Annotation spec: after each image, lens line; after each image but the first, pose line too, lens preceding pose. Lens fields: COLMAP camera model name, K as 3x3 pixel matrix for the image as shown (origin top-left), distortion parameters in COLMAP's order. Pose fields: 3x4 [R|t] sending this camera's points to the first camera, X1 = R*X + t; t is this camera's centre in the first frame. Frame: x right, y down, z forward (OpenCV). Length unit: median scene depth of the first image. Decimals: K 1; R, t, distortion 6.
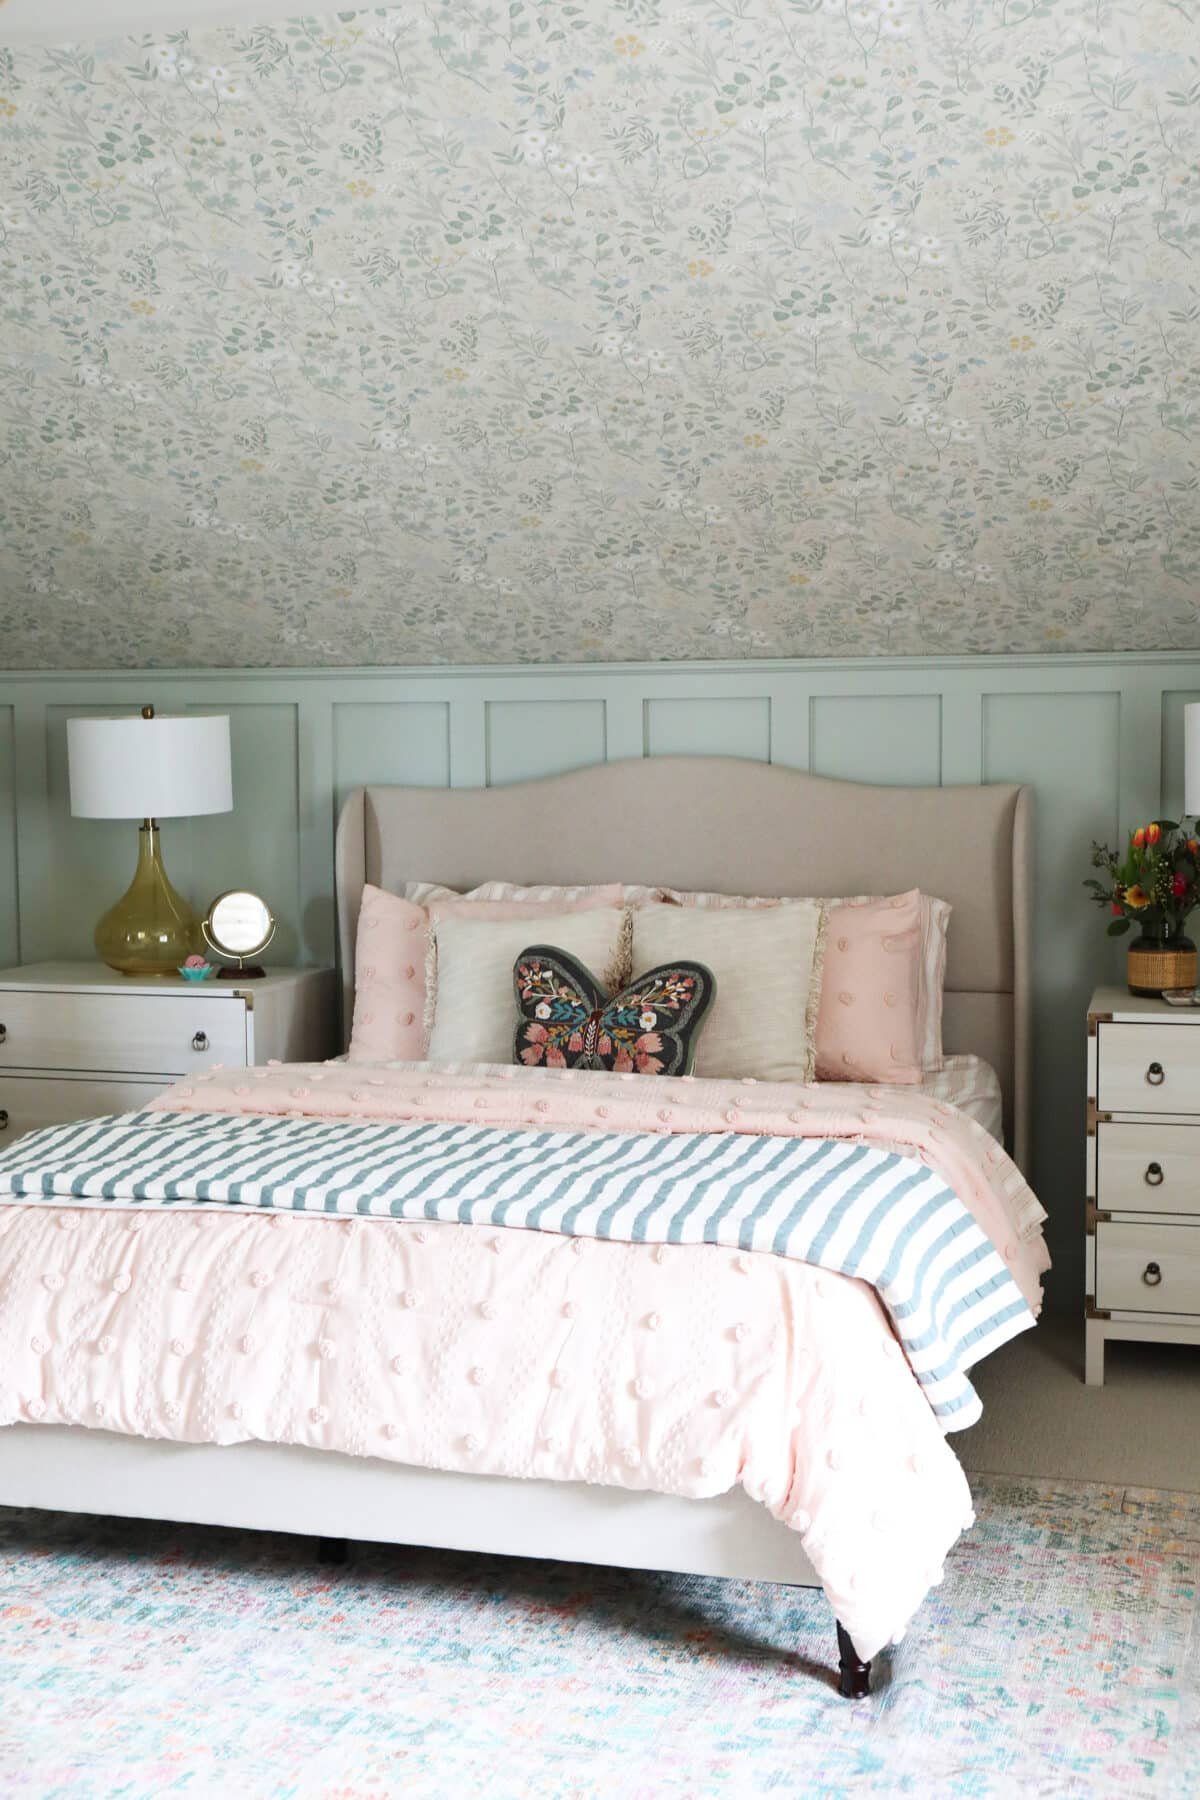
lens RADIAL K [[2221.4, 0, 596.4], [0, 2221.4, 896.2], [0, 0, 1]] dist [0.027745, 0.000000]
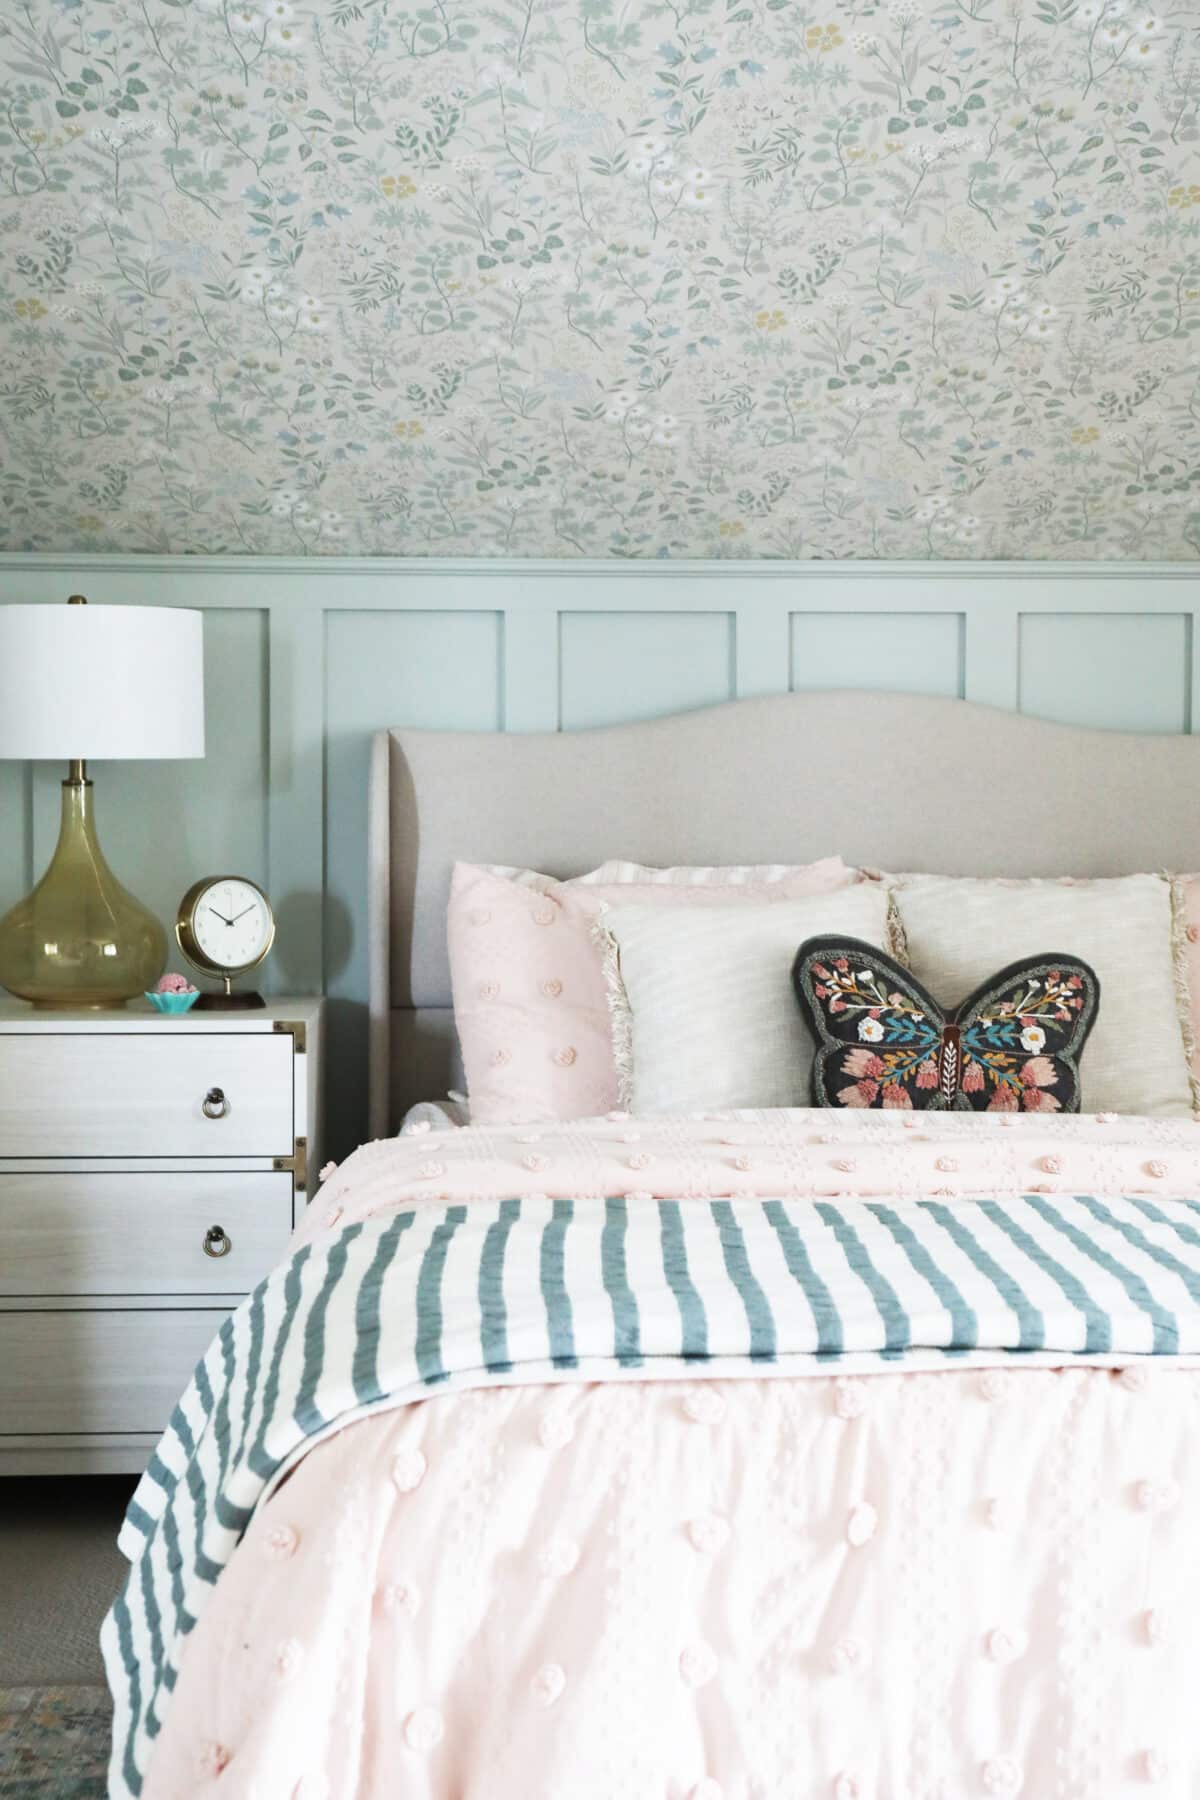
lens RADIAL K [[2221.8, 0, 596.8], [0, 2221.8, 903.0], [0, 0, 1]] dist [0.035757, 0.000000]
pose [[0.942830, -0.002106, 0.333266, -0.324916], [0.016427, 0.999058, -0.040159, 0.039382], [-0.332868, 0.043337, 0.941977, 0.402177]]
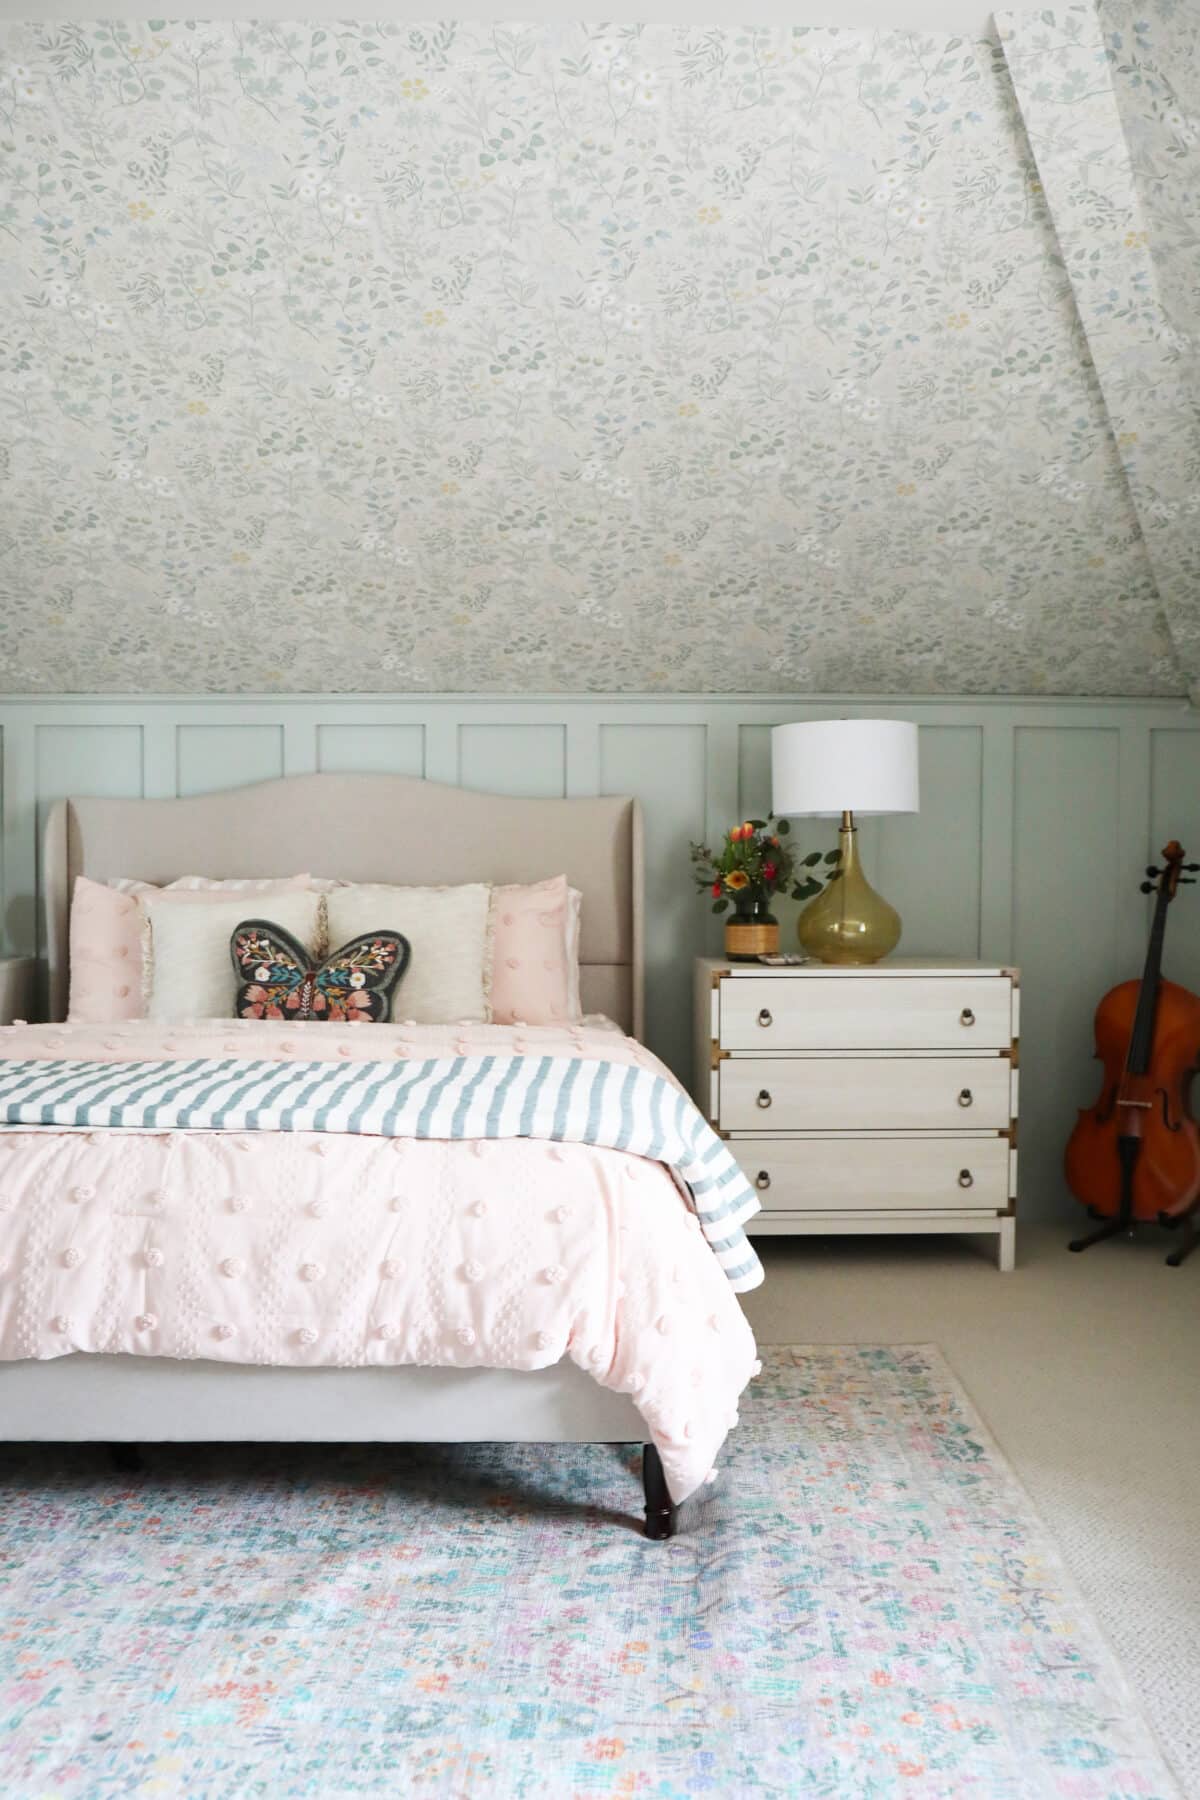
lens RADIAL K [[1620.3, 0, 590.9], [0, 1620.3, 903.5], [0, 0, 1]] dist [-0.056913, 0.098686]
pose [[0.957139, 0.000851, 0.289627, -0.103463], [0.012103, 0.999005, -0.042930, 0.053360], [-0.289375, 0.044595, 0.956176, 0.158240]]
